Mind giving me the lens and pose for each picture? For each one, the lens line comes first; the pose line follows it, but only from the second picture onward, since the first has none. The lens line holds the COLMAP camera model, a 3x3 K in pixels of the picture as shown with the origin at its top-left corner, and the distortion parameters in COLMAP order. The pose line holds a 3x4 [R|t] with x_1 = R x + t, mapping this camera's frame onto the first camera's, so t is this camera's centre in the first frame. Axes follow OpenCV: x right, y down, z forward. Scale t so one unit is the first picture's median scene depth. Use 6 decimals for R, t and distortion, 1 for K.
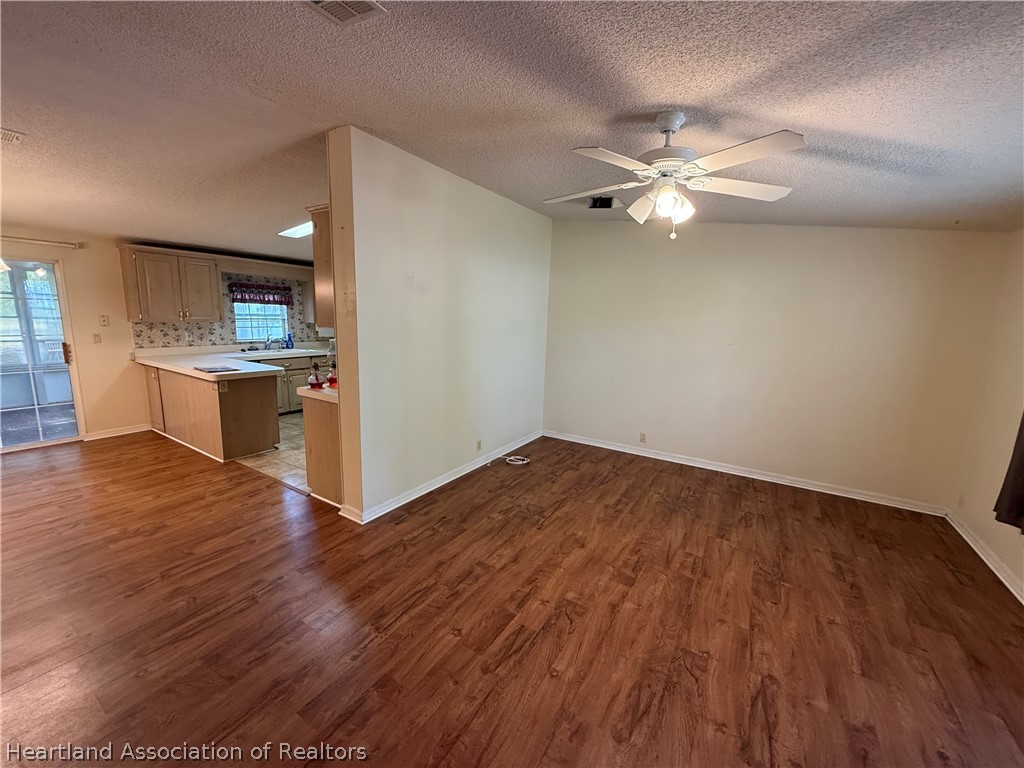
lens RADIAL K [[407.7, 0, 510.7], [0, 407.7, 383.1], [0, 0, 1]] dist [-0.001851, 0.000540]
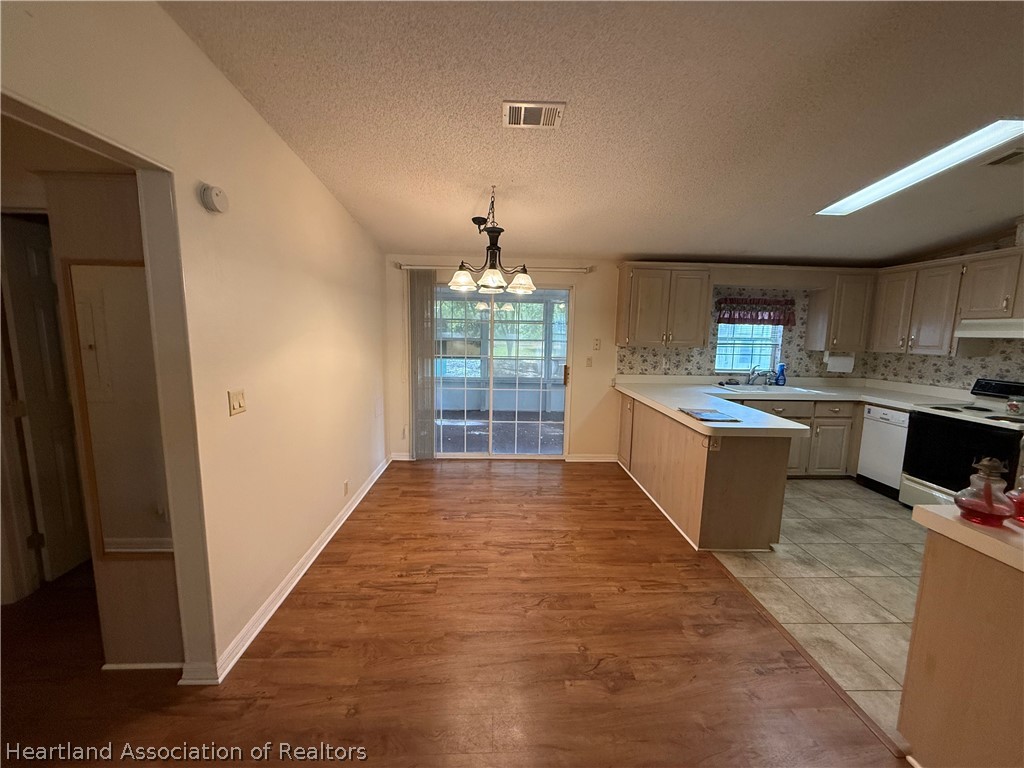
lens RADIAL K [[407.7, 0, 508.8], [0, 407.7, 383.3], [0, 0, 1]] dist [-0.001851, 0.000540]
pose [[0.562141, 0.090426, -0.822083, -0.326617], [-0.137491, 0.990391, 0.014923, -0.049797], [0.815533, 0.104641, 0.569172, 0.300958]]
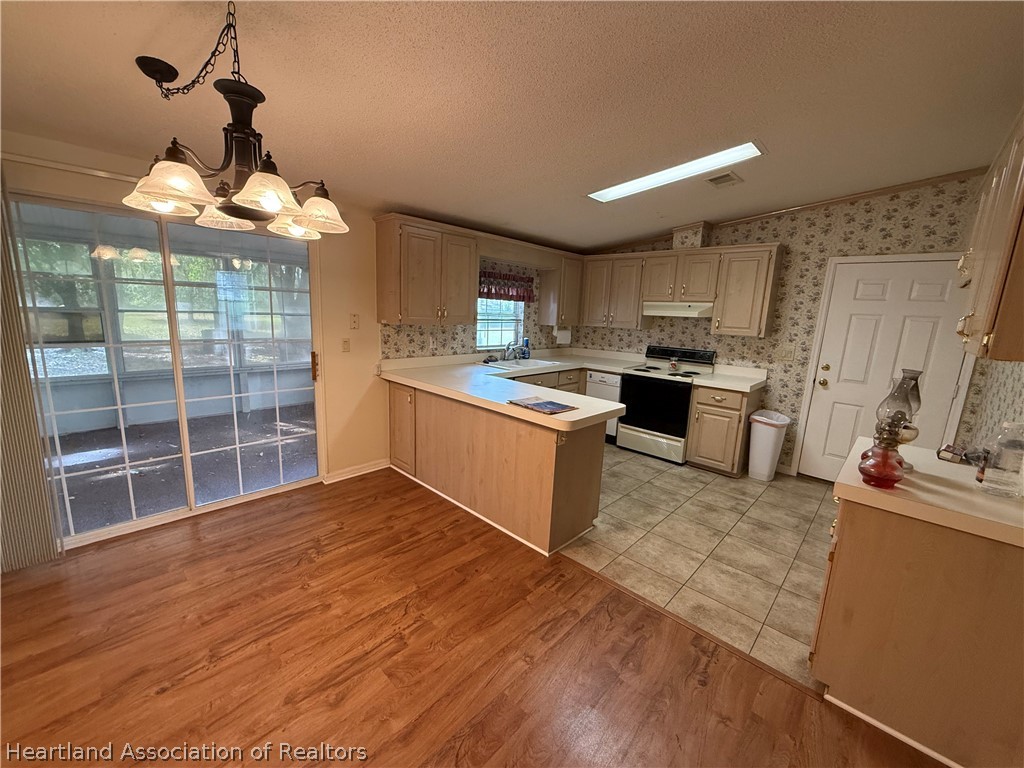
lens RADIAL K [[407.7, 0, 508.8], [0, 407.7, 382.3], [0, 0, 1]] dist [-0.001851, 0.000540]
pose [[0.980022, 0.047111, -0.193228, -0.624362], [-0.045840, 0.998888, 0.011048, -0.070299], [0.193534, -0.001969, 0.981092, 0.360668]]
